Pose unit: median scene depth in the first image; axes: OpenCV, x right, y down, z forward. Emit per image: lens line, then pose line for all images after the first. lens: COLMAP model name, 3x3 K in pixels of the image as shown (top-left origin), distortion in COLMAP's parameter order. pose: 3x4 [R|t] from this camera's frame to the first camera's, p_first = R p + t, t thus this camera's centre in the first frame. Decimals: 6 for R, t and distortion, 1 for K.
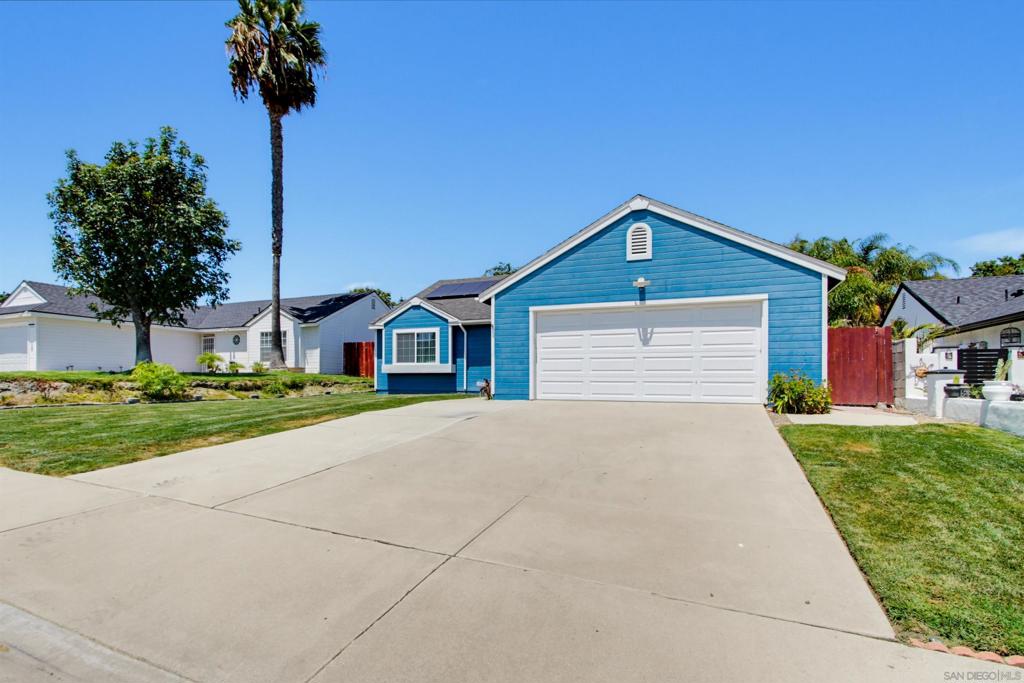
lens RADIAL K [[490.9, 0, 511.5], [0, 490.9, 350.6], [0, 0, 1]] dist [-0.017366, 0.000136]
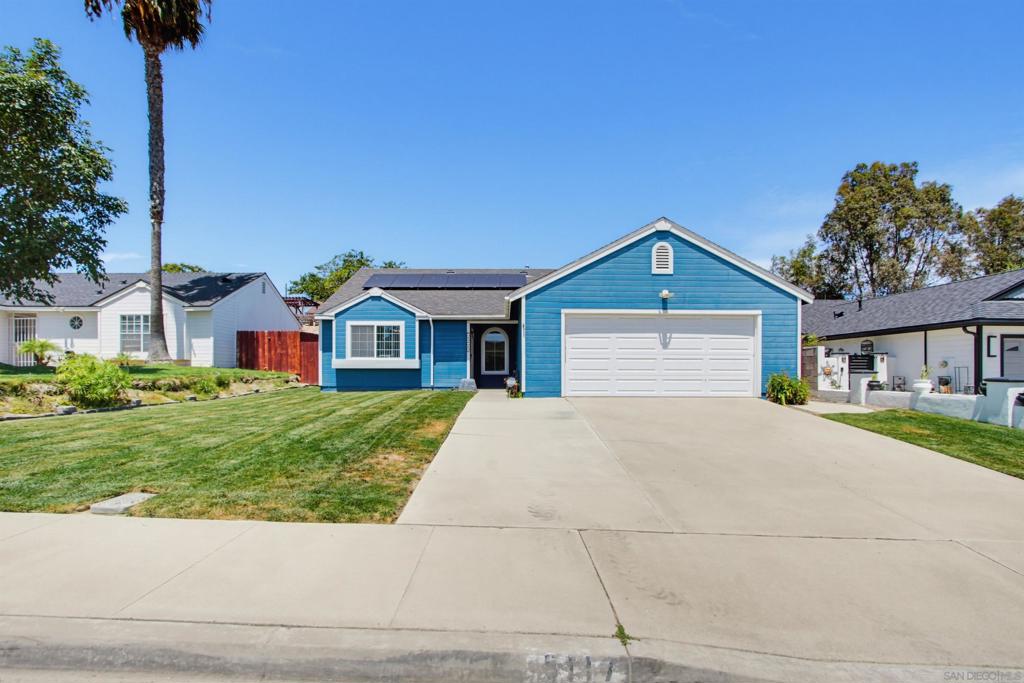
lens RADIAL K [[473.2, 0, 512.1], [0, 473.2, 344.5], [0, 0, 1]] dist [-0.017696, 0.001803]
pose [[0.923262, 0.019932, 0.383653, -0.306026], [-0.023135, 0.999725, 0.003737, -0.009656], [-0.383473, -0.012326, 0.923470, 0.067144]]
